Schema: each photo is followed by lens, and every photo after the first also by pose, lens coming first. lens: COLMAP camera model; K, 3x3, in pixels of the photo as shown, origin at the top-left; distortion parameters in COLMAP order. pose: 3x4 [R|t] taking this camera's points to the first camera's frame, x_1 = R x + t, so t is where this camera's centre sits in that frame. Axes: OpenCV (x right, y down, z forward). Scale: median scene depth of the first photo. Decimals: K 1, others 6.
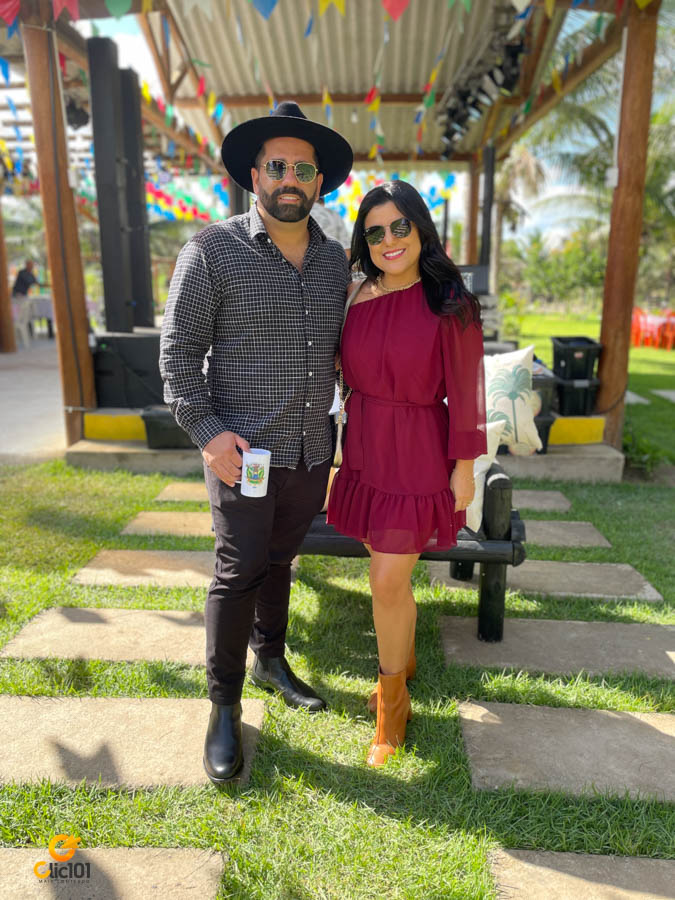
lens RADIAL K [[686.5, 0, 339.3], [0, 686.5, 446.1], [0, 0, 1]] dist [0.088280, -0.111162]
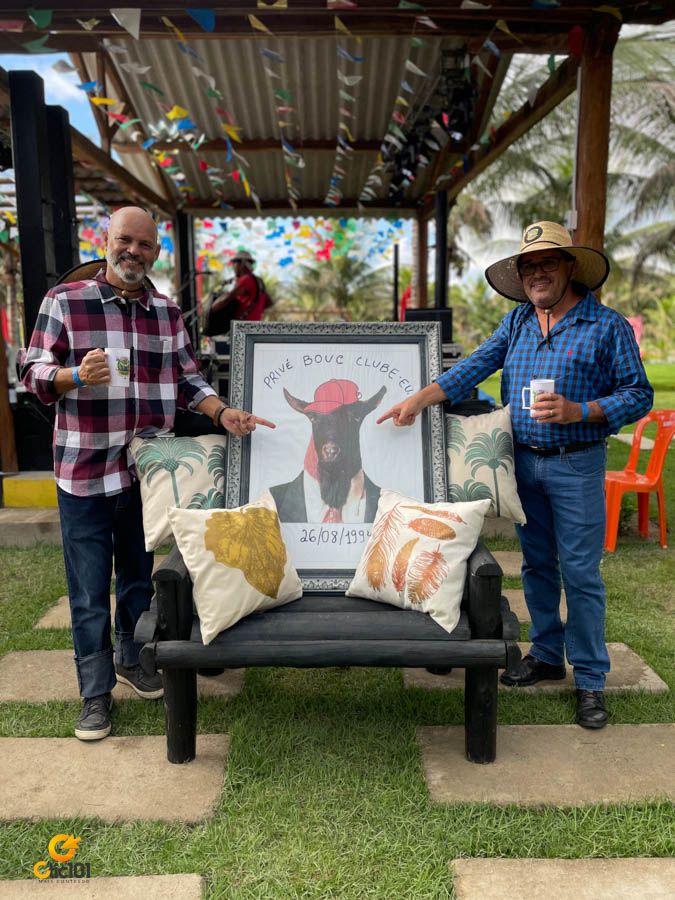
lens RADIAL K [[686.5, 0, 340.6], [0, 686.5, 440.8], [0, 0, 1]] dist [0.088280, -0.111162]
pose [[0.997294, -0.021214, 0.070385, 0.000497], [0.025949, 0.997411, -0.067067, -0.023661], [-0.068780, 0.068712, 0.995263, 0.080752]]
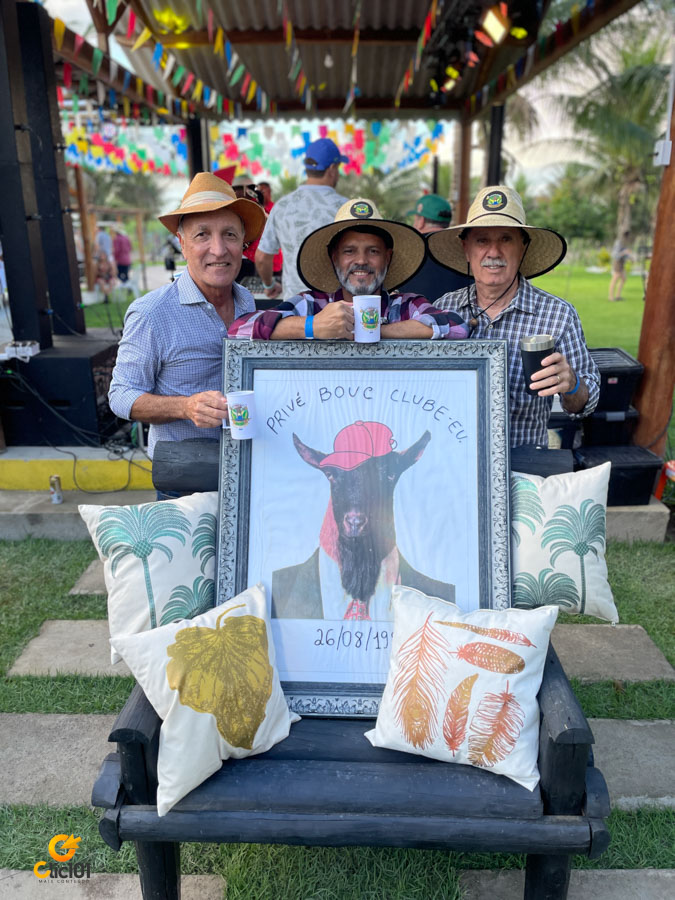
lens RADIAL K [[686.5, 0, 338.8], [0, 686.5, 444.6], [0, 0, 1]] dist [0.088280, -0.111162]
pose [[0.999562, -0.014927, 0.025569, 0.009830], [0.012977, 0.997114, 0.074807, -0.114836], [-0.026612, -0.074443, 0.996870, 0.199351]]
